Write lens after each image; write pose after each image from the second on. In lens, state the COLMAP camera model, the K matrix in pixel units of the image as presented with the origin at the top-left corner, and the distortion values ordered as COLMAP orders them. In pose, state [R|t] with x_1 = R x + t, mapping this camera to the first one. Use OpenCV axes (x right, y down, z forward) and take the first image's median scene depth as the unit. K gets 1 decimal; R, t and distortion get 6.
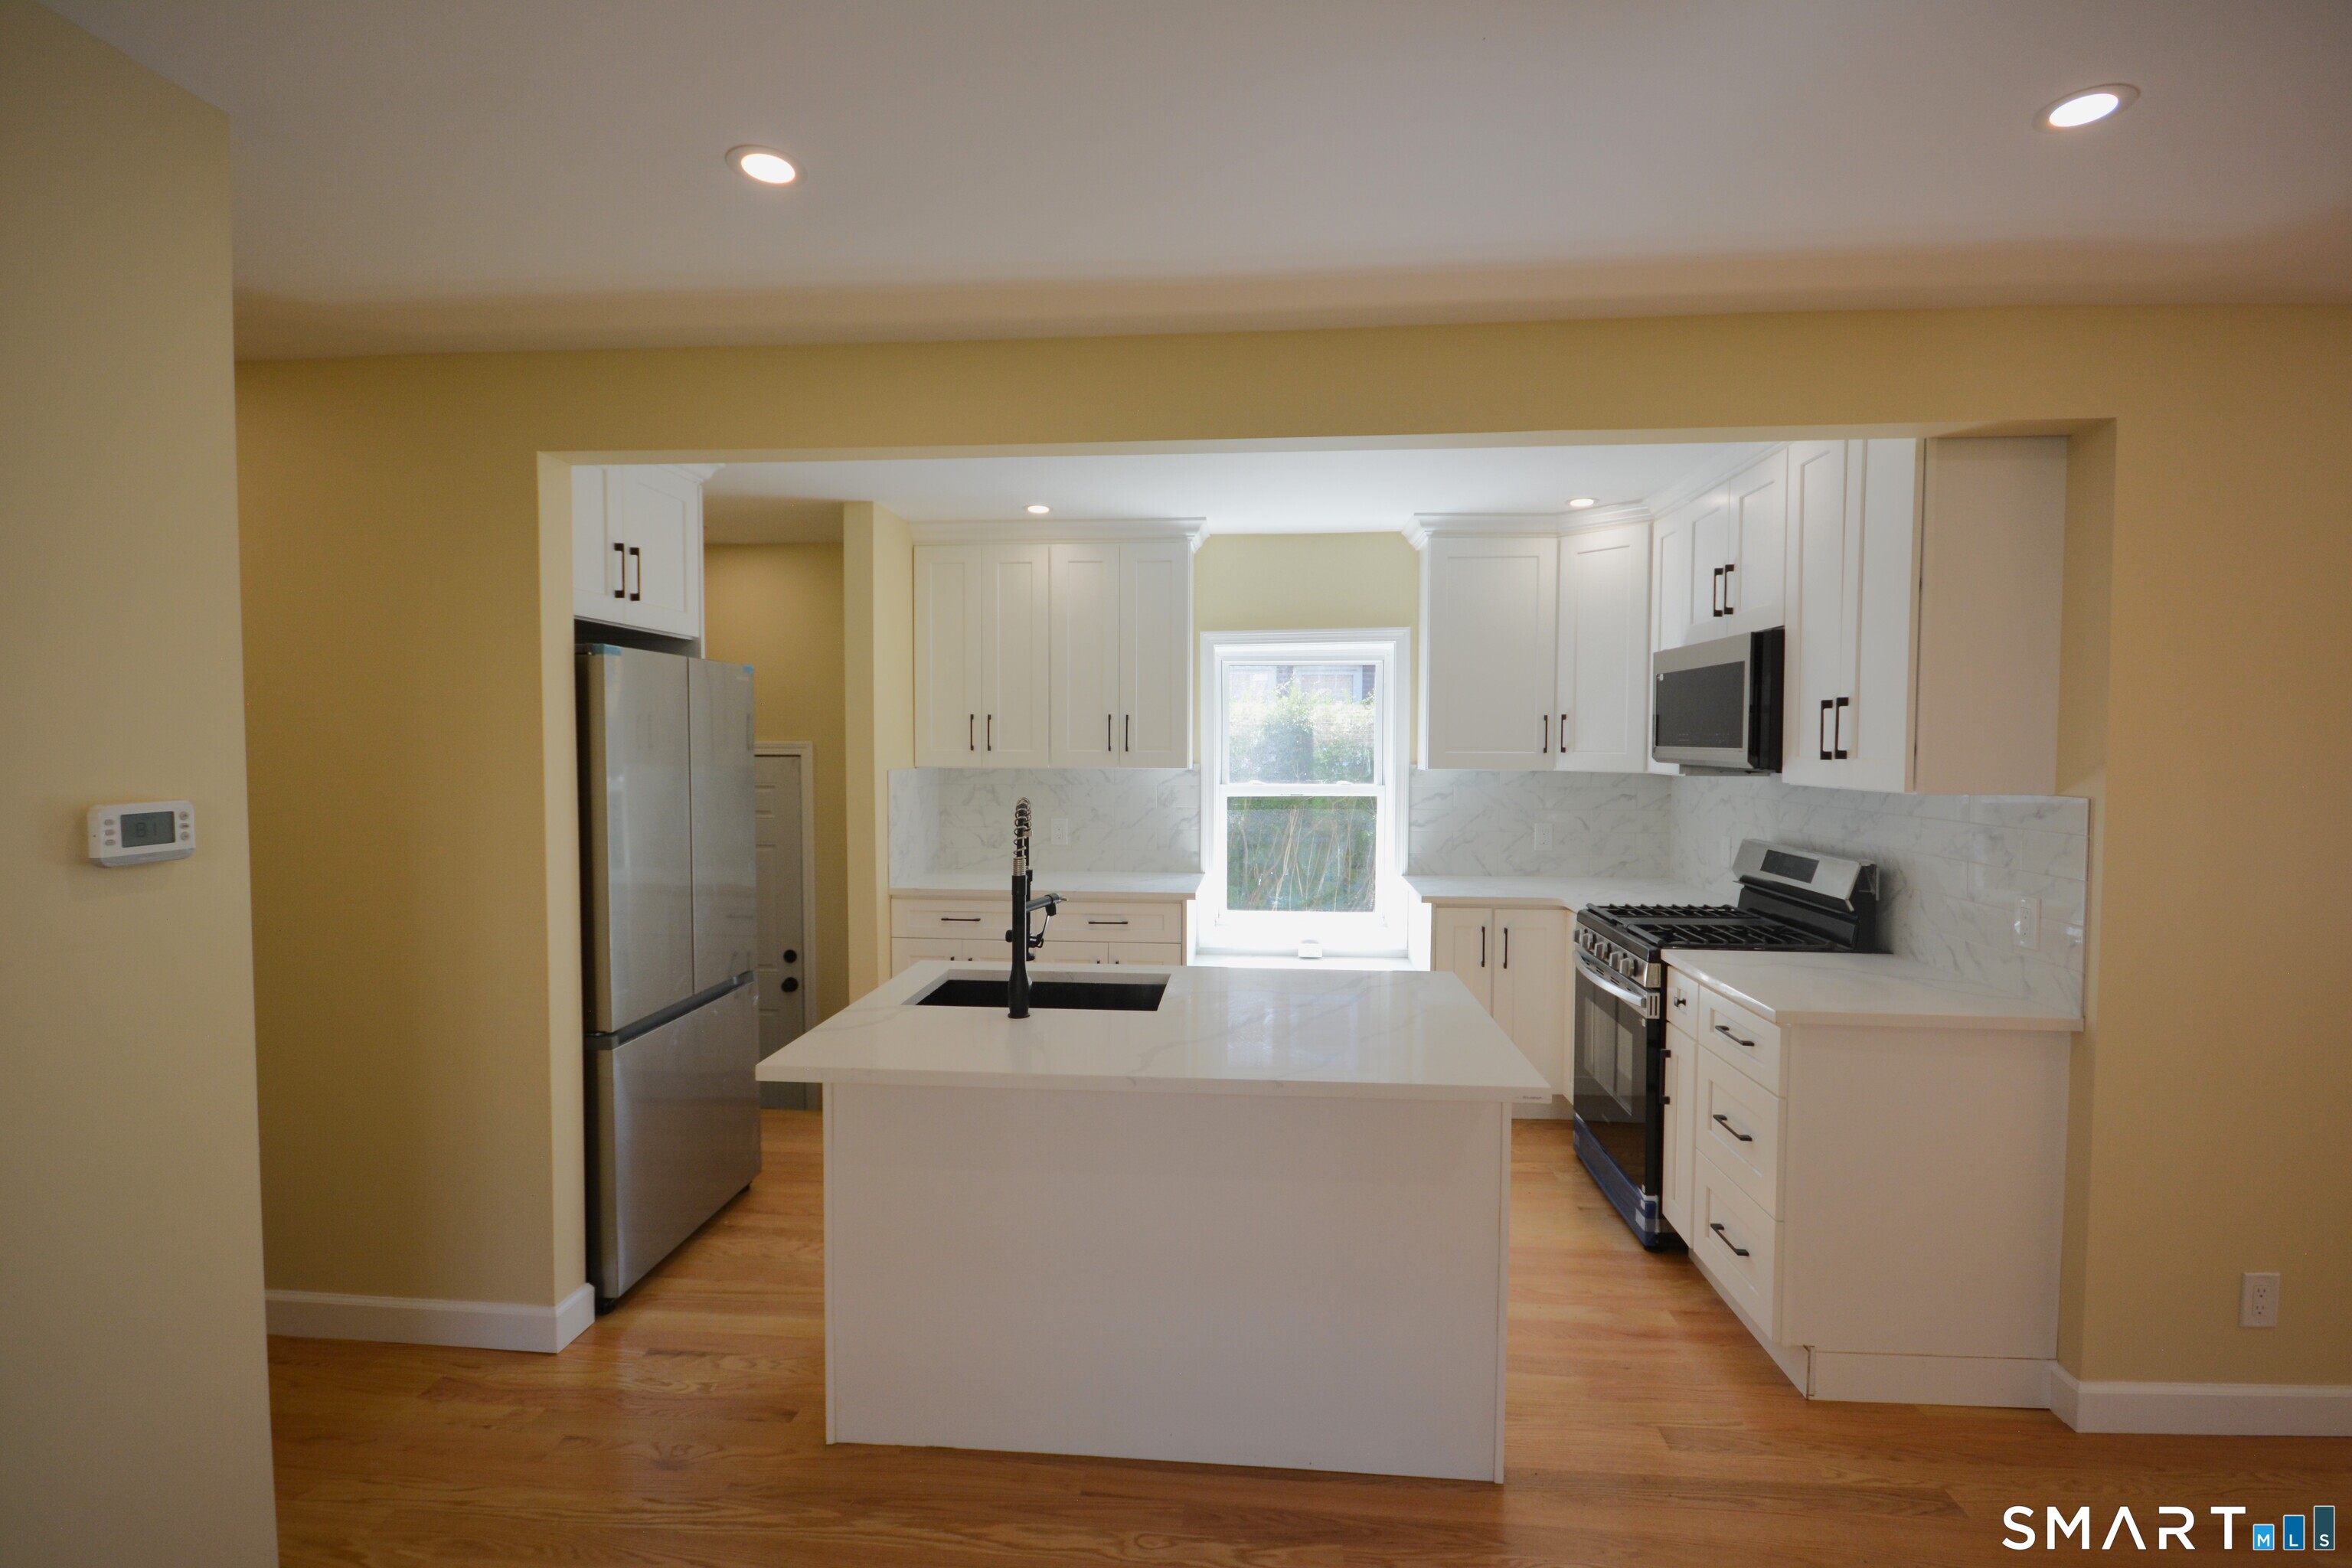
lens RADIAL K [[1053.7, 0, 1176.0], [0, 1053.7, 784.0], [0, 0, 1]] dist [0.006226, -0.005832]
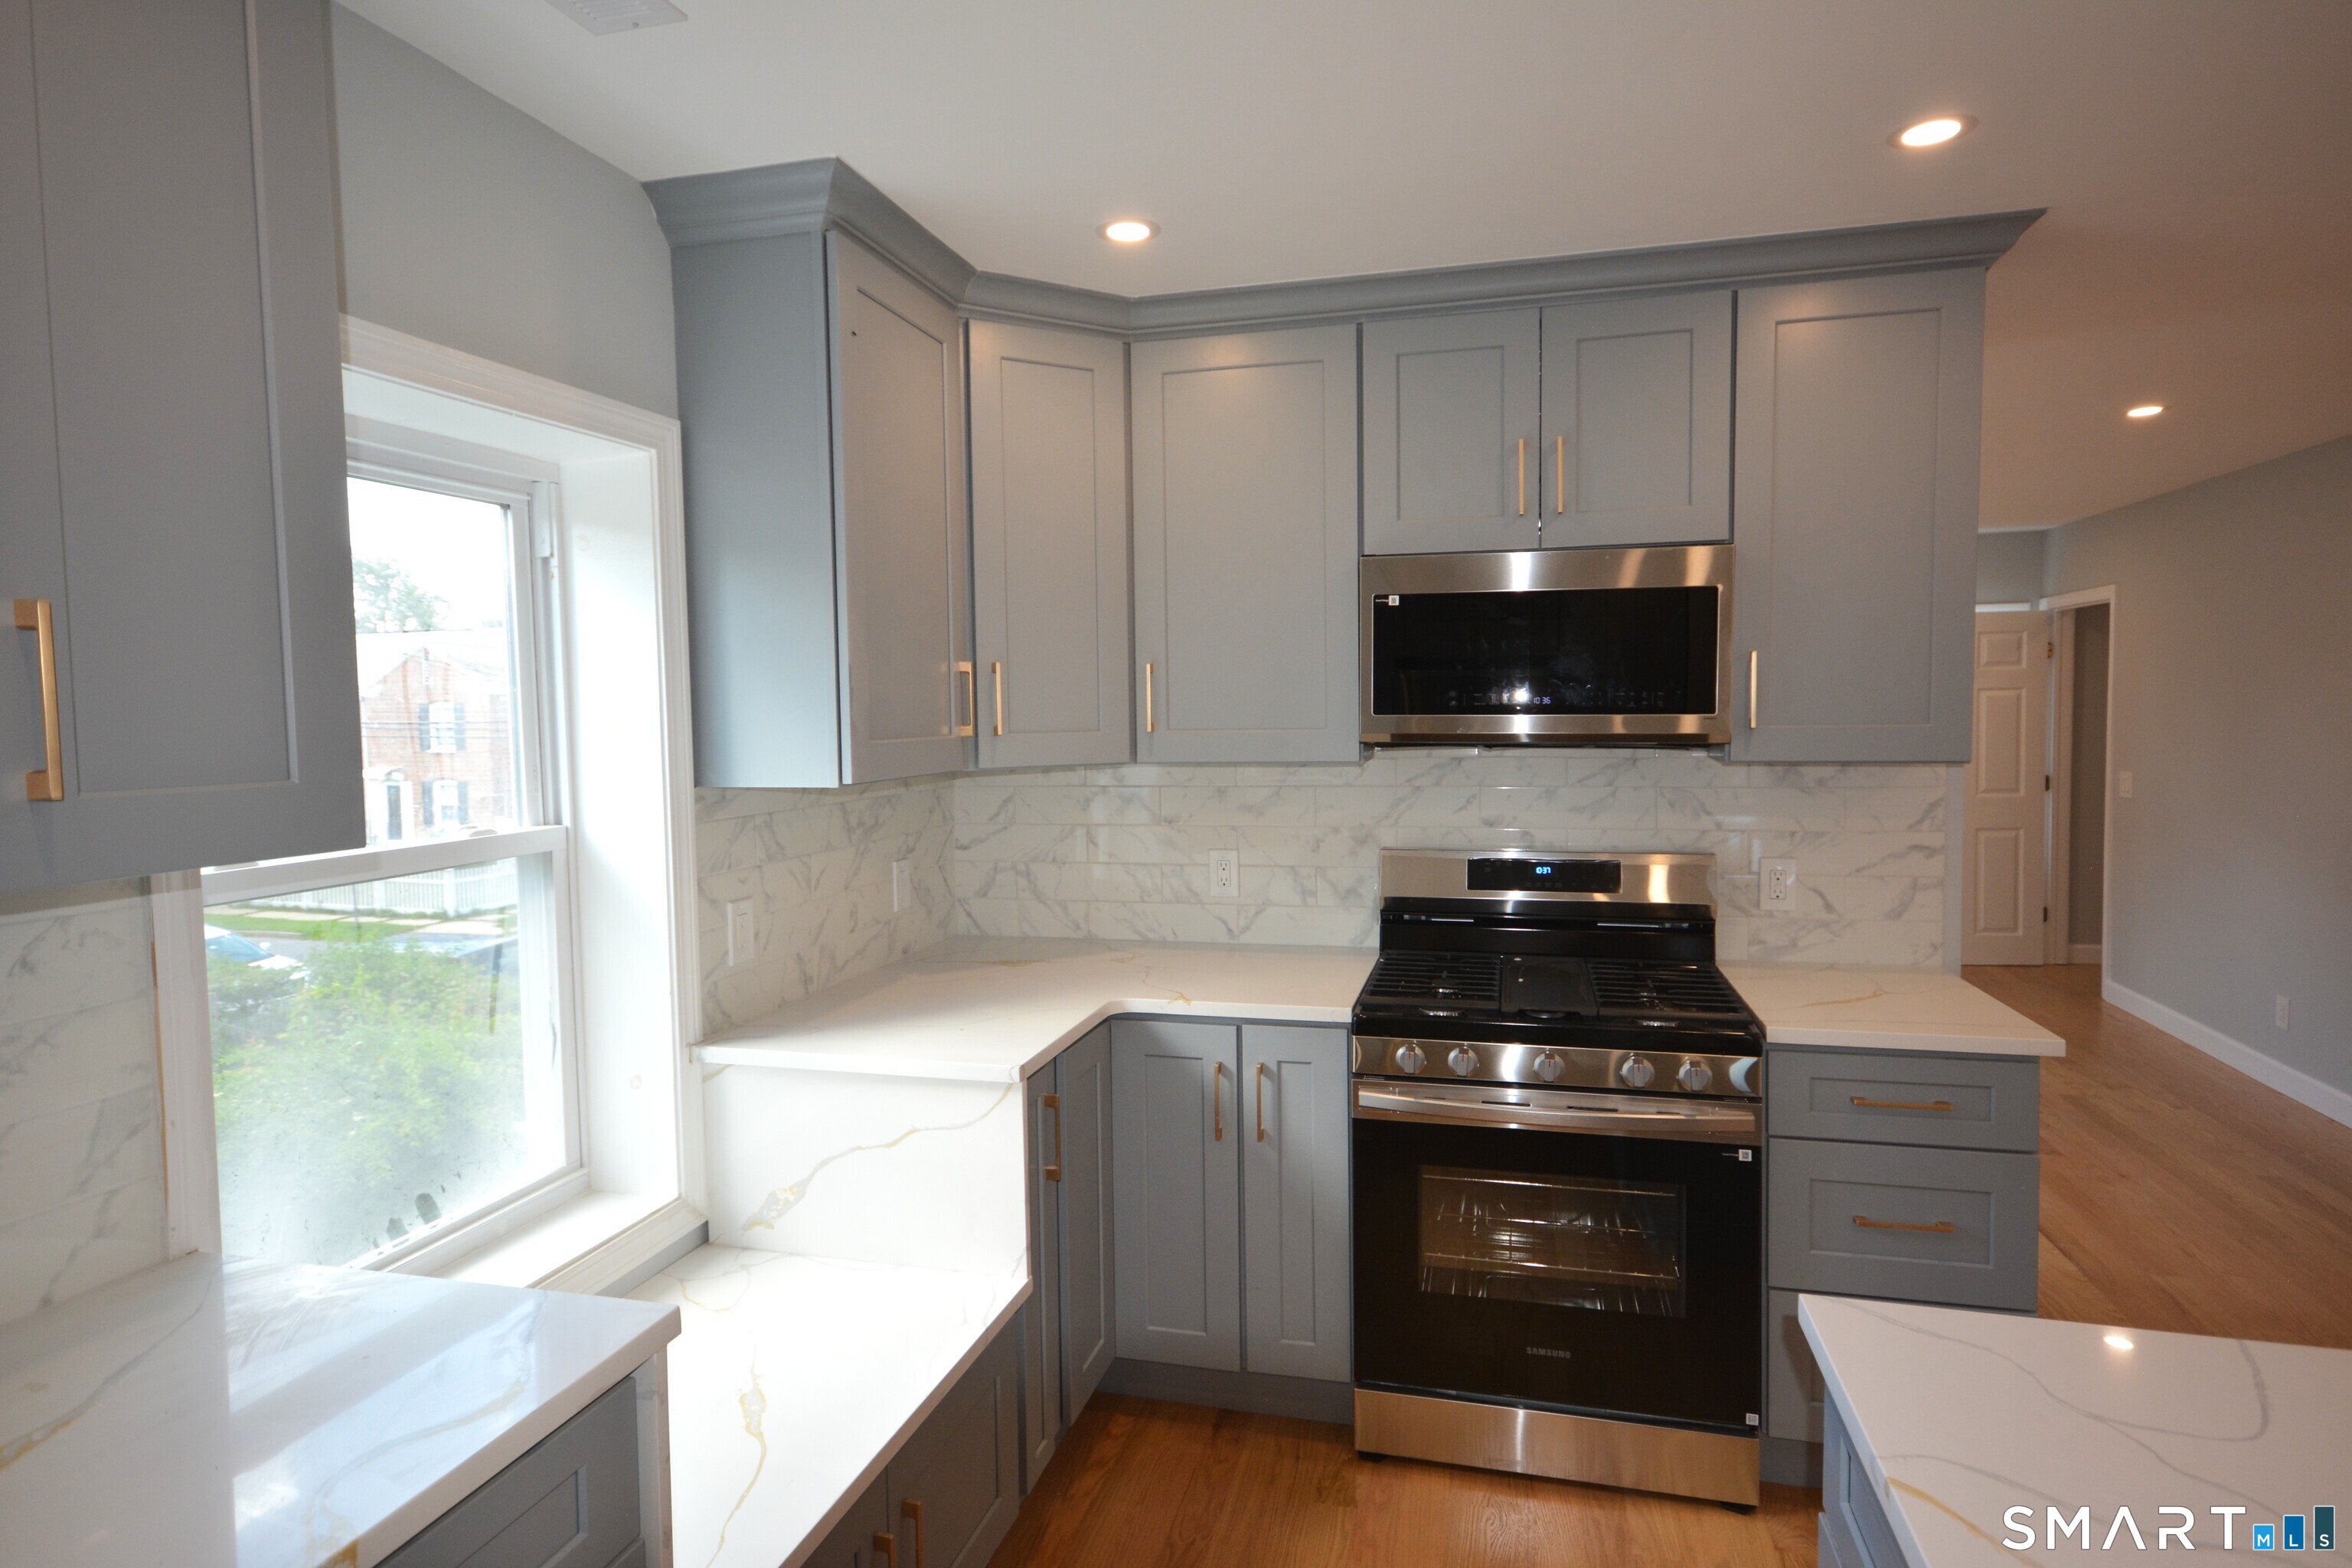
lens RADIAL K [[1264.8, 0, 1176.0], [0, 1264.8, 784.0], [0, 0, 1]] dist [0.017696, -0.000099]
pose [[0.161964, -0.064309, 0.984699, -0.289467], [0.050021, 0.997126, 0.056894, -0.043957], [-0.985528, 0.040041, 0.164715, 1.042765]]
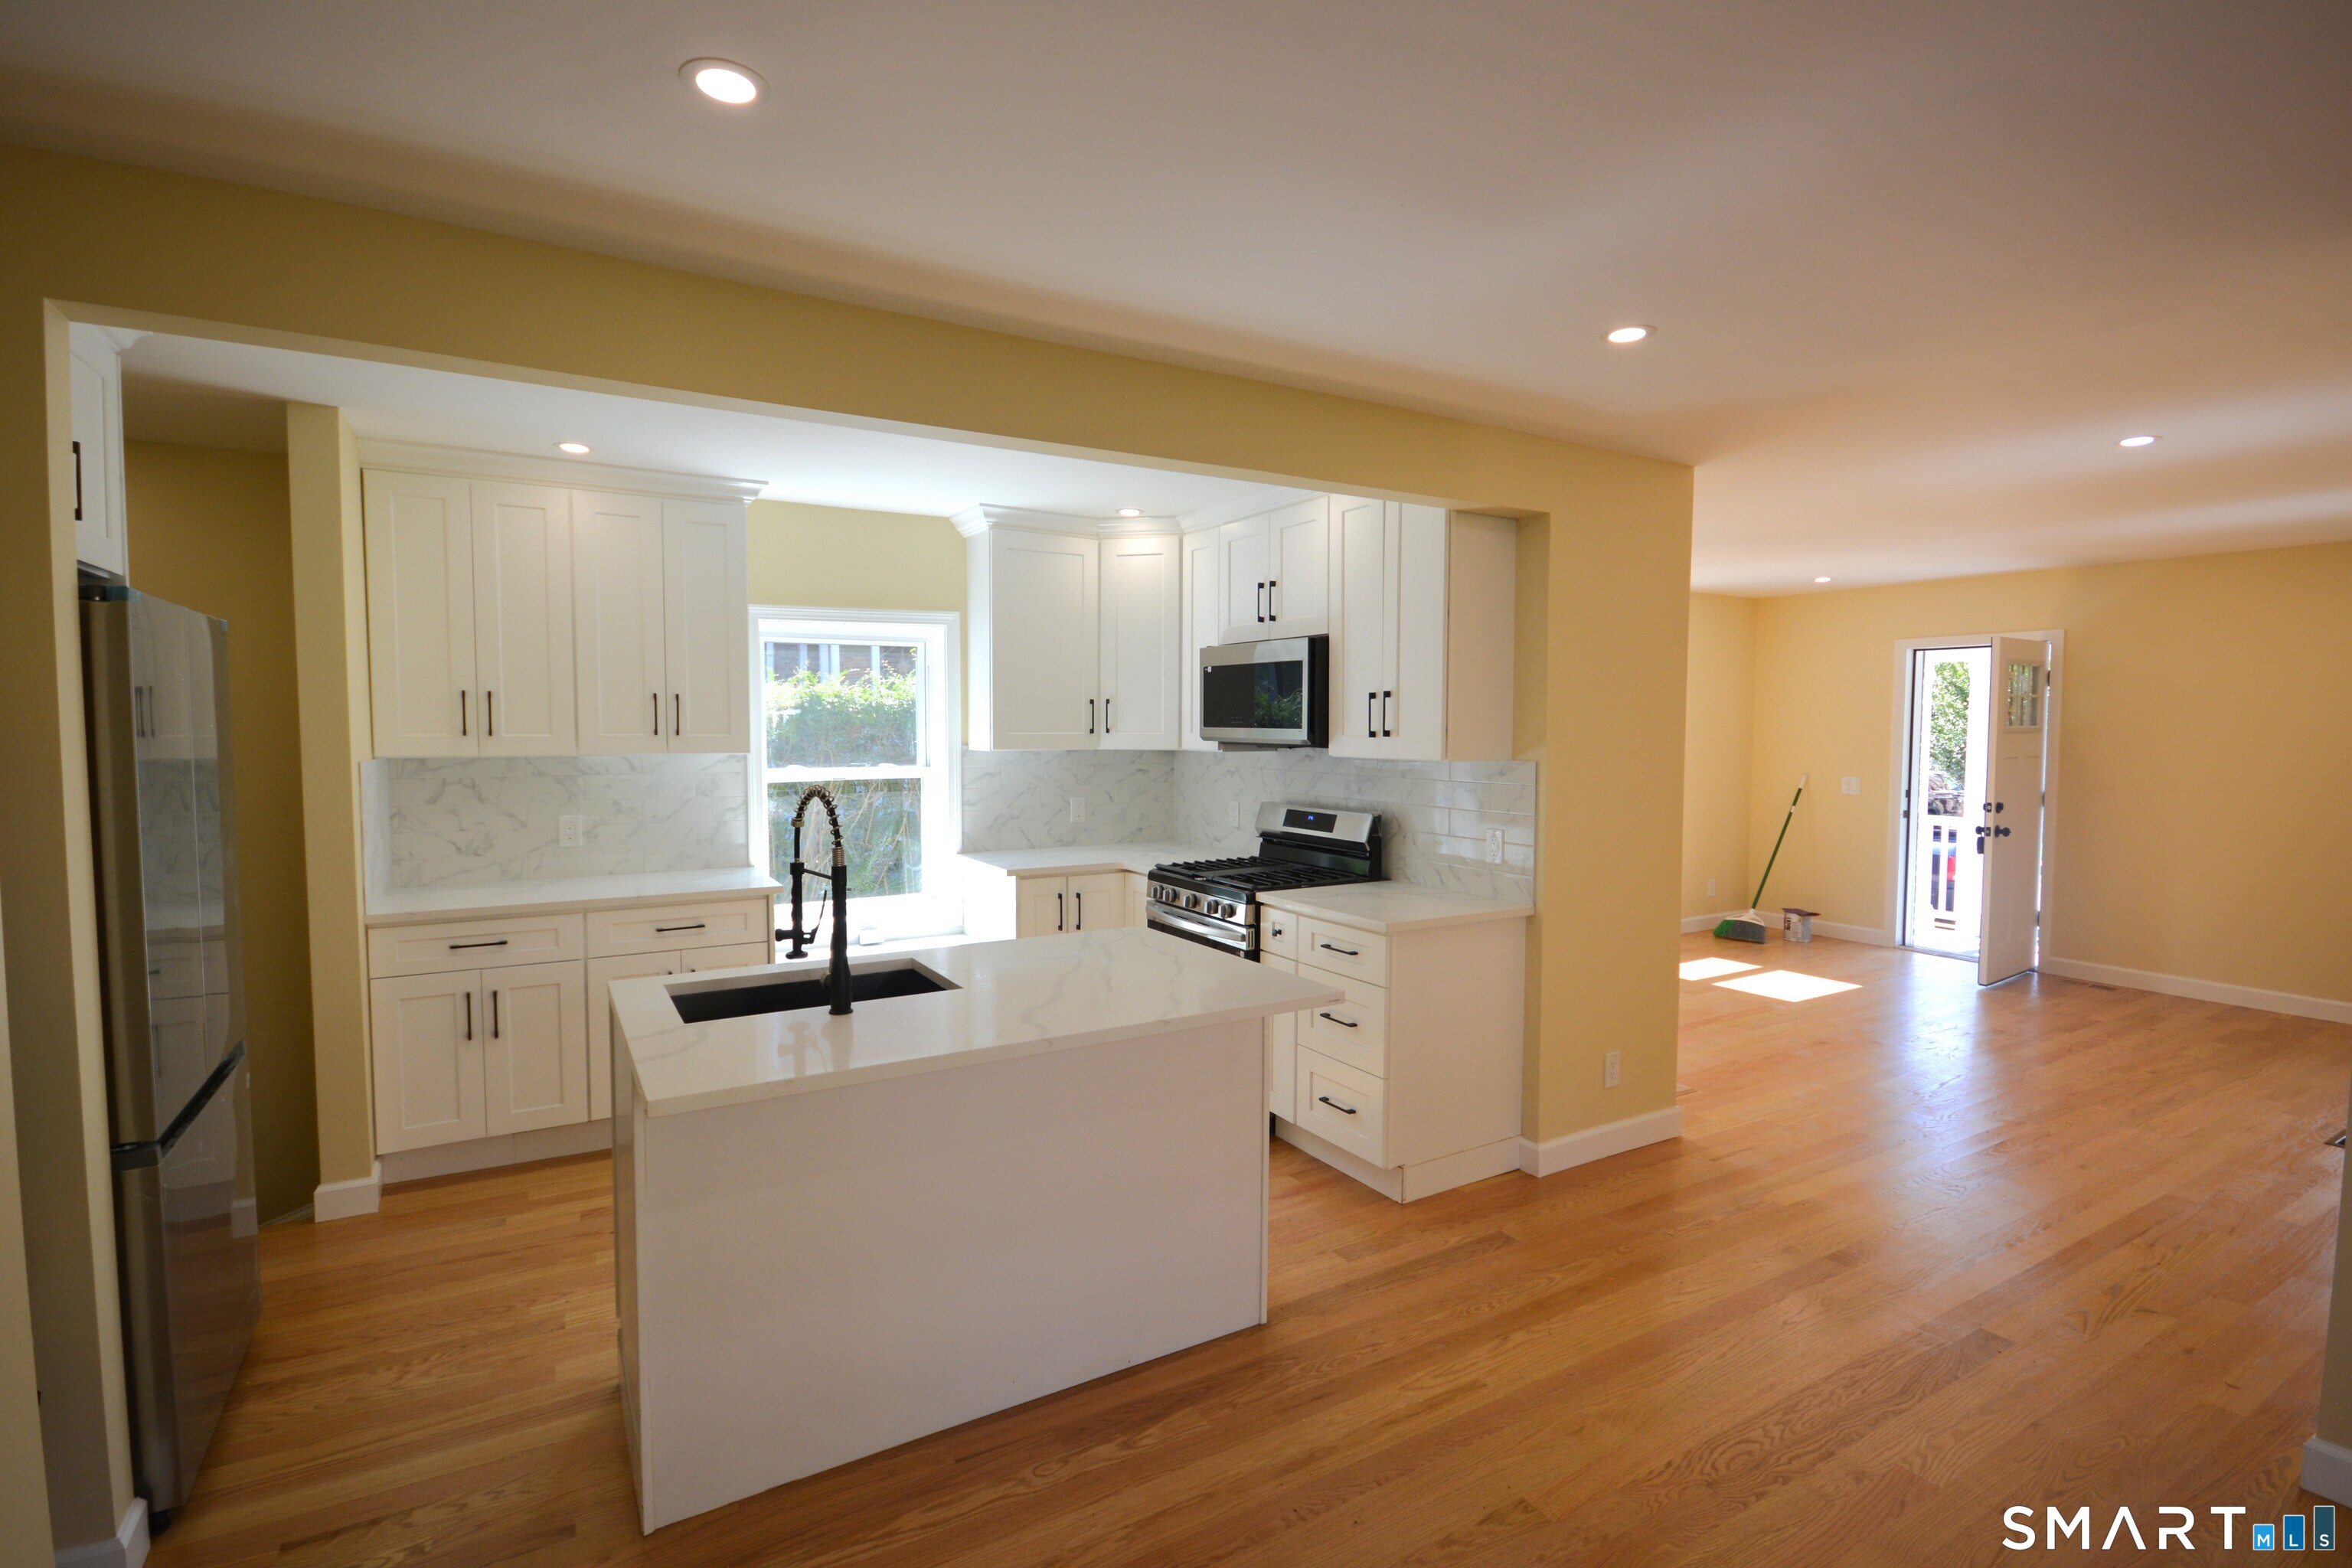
lens RADIAL K [[1095.9, 0, 1176.0], [0, 1095.9, 784.0], [0, 0, 1]] dist [0.000418, 0.001131]
pose [[0.814120, -0.033355, 0.579737, -0.304149], [0.023520, 0.999424, 0.024473, -0.003140], [-0.580220, -0.006289, 0.814436, 0.008833]]
